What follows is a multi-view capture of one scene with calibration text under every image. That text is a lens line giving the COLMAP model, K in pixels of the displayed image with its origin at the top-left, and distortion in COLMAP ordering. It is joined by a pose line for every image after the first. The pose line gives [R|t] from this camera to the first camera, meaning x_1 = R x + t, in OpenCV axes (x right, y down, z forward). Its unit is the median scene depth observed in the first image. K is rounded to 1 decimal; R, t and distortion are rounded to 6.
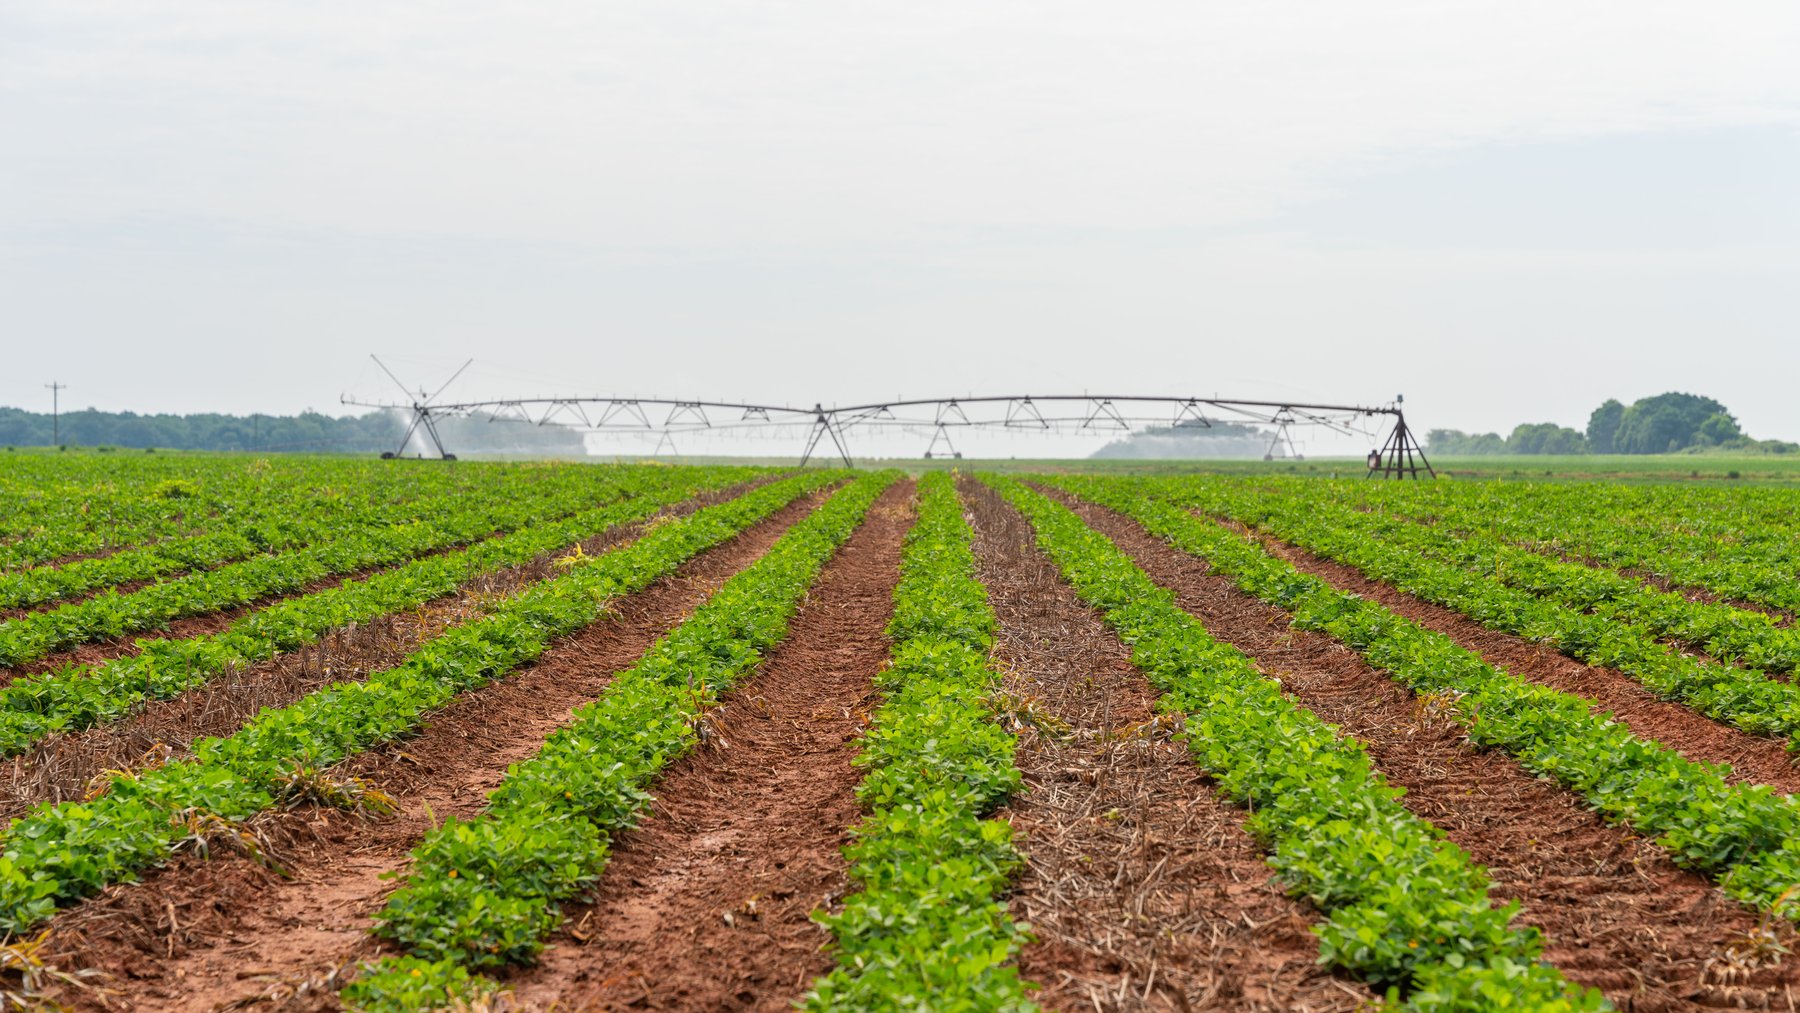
lens RADIAL K [[3872.9, 0, 906.5], [0, 3872.9, 509.8], [0, 0, 1]] dist [0.062244, 0.000000]
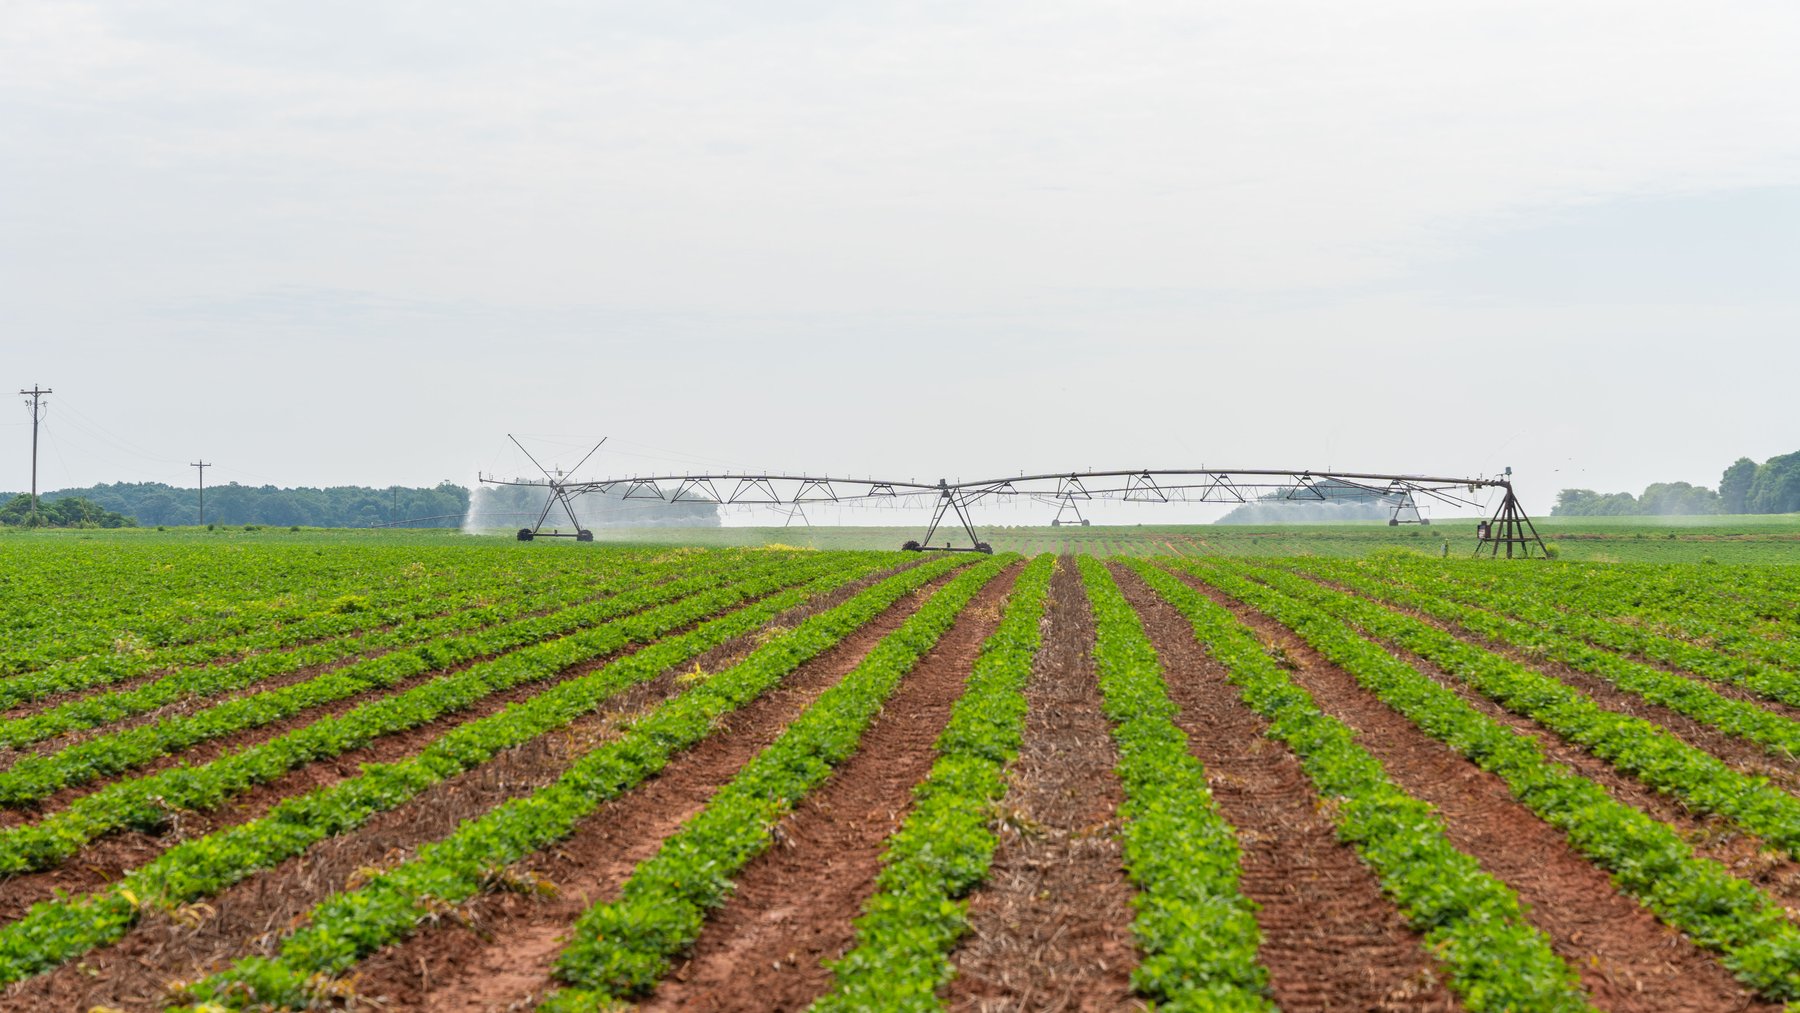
lens RADIAL K [[3872.9, 0, 899.3], [0, 3872.9, 507.4], [0, 0, 1]] dist [0.062244, 0.000000]
pose [[0.999300, -0.009553, -0.036164, 0.030242], [0.008936, 0.999812, -0.017190, -0.025413], [0.036321, 0.016855, 0.999198, -0.275338]]
